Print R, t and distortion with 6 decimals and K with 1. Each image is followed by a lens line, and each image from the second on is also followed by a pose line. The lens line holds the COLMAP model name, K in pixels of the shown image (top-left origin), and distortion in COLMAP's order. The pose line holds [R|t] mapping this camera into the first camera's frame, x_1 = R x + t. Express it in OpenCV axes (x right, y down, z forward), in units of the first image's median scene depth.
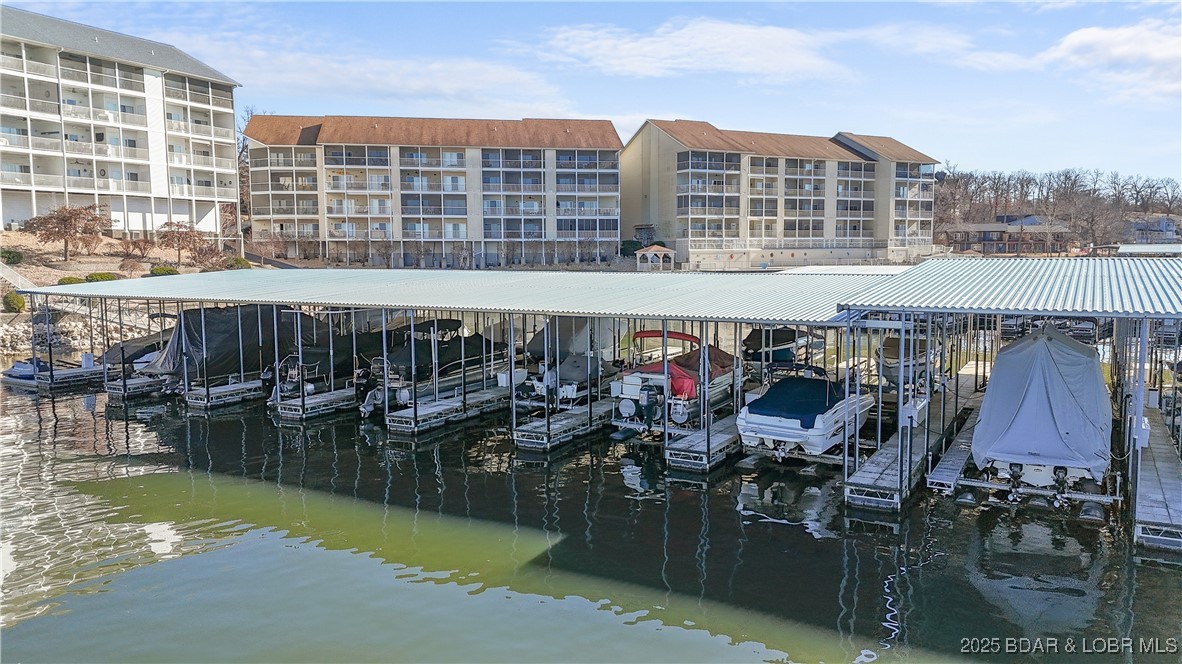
lens RADIAL K [[866.1, 0, 594.4], [0, 866.1, 329.3], [0, 0, 1]] dist [0.088338, -0.005945]
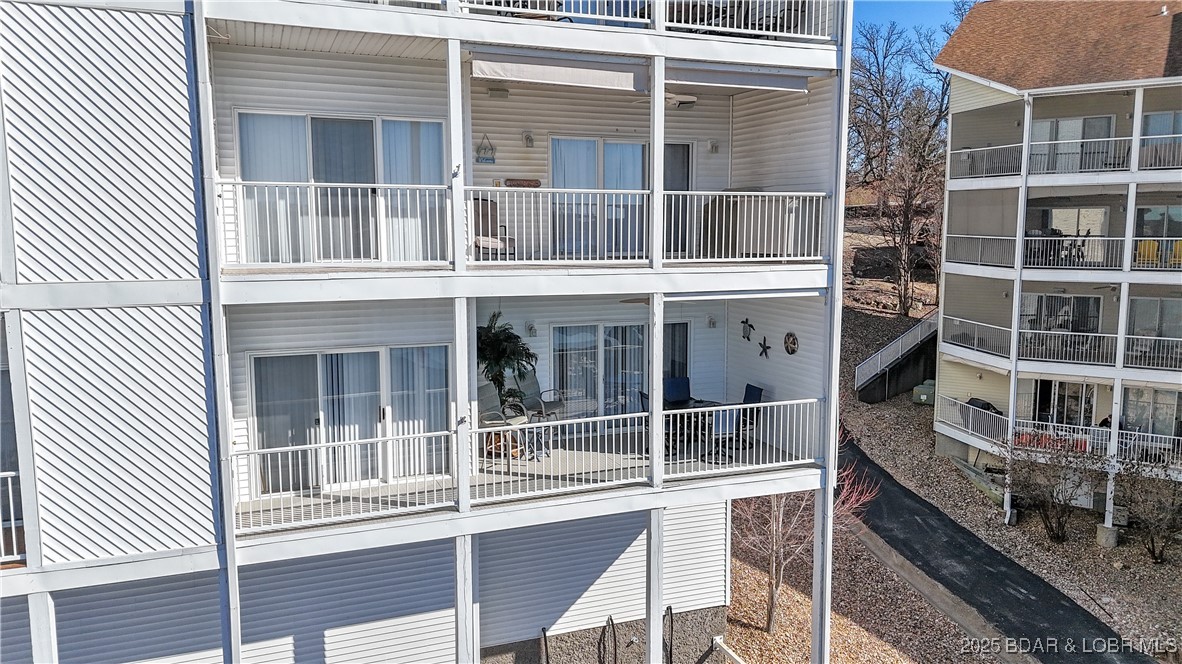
lens RADIAL K [[866.1, 0, 592.4], [0, 866.1, 330.3], [0, 0, 1]] dist [0.088338, -0.005945]
pose [[0.732999, 0.082811, -0.675170, -0.281211], [-0.066051, 0.996537, 0.050519, -0.144073], [0.677015, 0.007566, 0.735930, 0.715798]]
